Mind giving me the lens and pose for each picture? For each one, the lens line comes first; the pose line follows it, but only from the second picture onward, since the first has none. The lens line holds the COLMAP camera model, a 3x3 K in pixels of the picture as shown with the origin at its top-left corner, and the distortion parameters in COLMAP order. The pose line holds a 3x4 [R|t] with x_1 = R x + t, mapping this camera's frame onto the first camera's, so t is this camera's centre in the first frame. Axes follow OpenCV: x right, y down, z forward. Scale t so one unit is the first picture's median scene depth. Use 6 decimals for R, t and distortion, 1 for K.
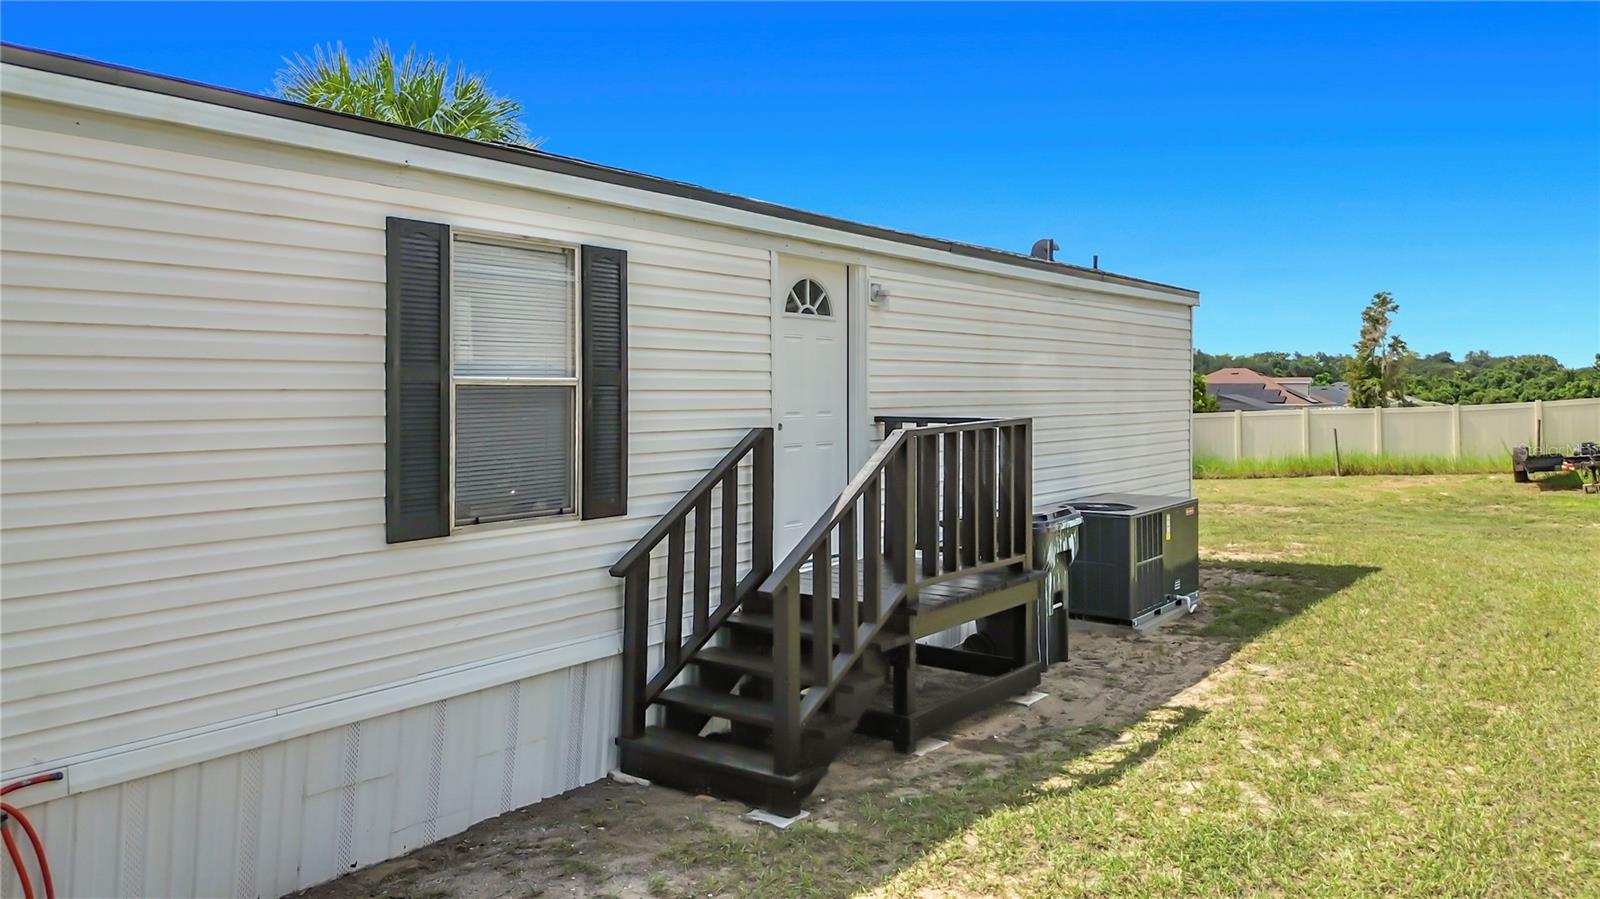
lens RADIAL K [[1167.3, 0, 803.2], [0, 1167.3, 471.3], [0, 0, 1]] dist [0.021150, 0.000654]
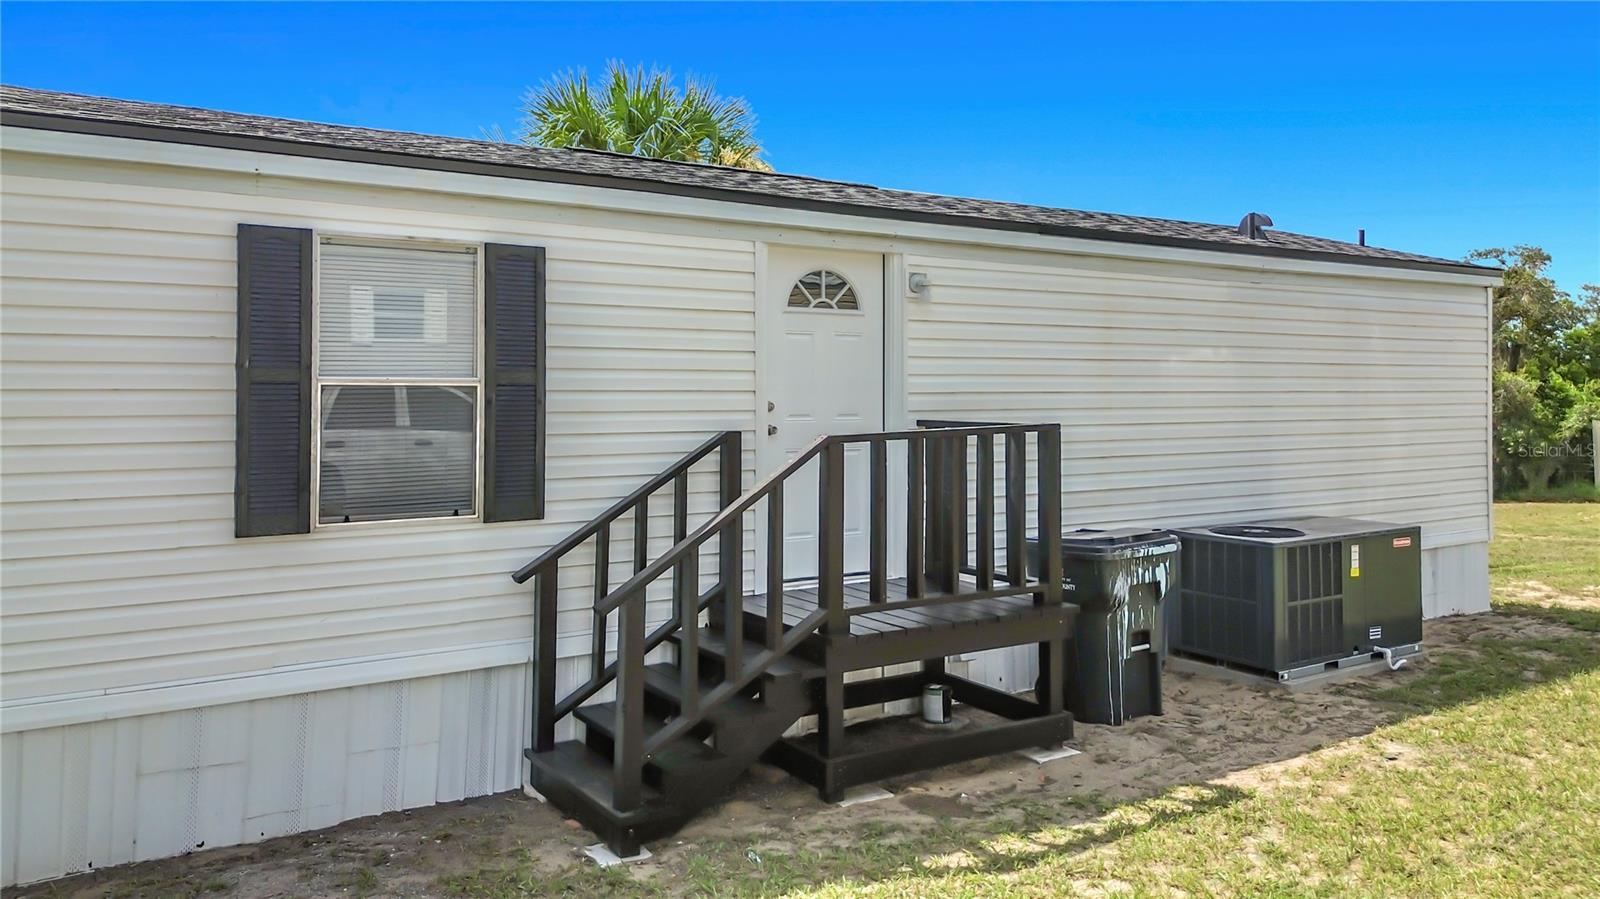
lens RADIAL K [[1174.3, 0, 800.0], [0, 1174.3, 449.5], [0, 0, 1]] dist [0.023582, -0.003712]
pose [[0.933064, 0.017242, -0.359296, 0.398707], [-0.024884, 0.999552, -0.016654, -0.009416], [0.358848, 0.024480, 0.933075, 0.165262]]
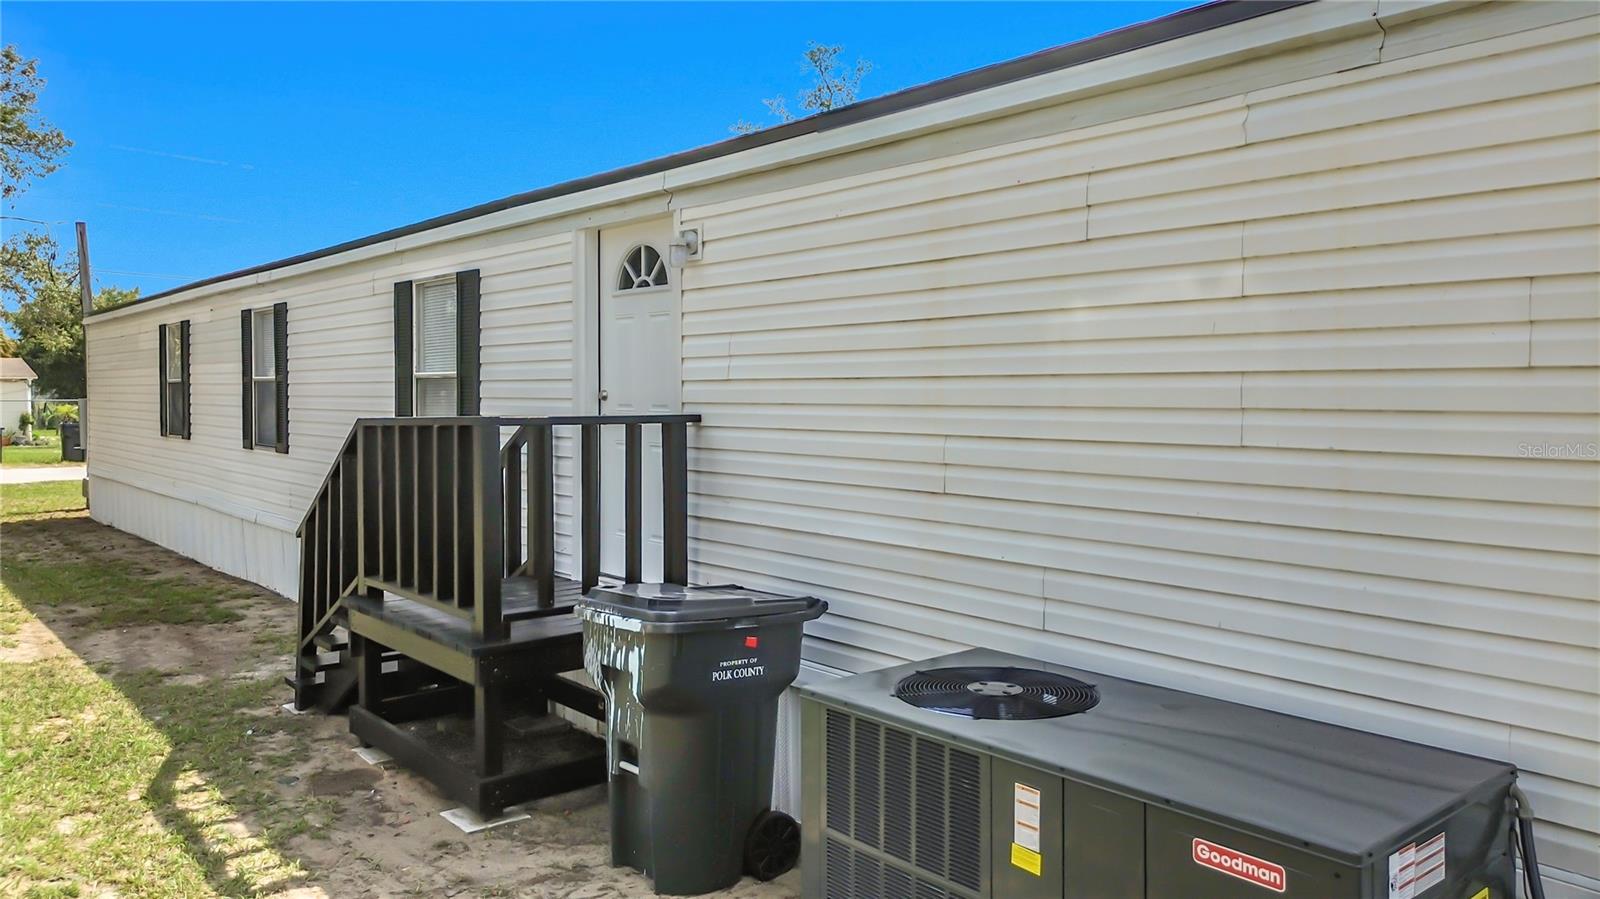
lens RADIAL K [[1174.3, 0, 800.0], [0, 1174.3, 449.5], [0, 0, 1]] dist [0.023582, -0.003712]
pose [[-0.244035, 0.050843, -0.968433, 0.992136], [-0.066640, 0.995385, 0.069051, -0.105054], [0.967474, 0.081387, -0.239521, 1.639429]]
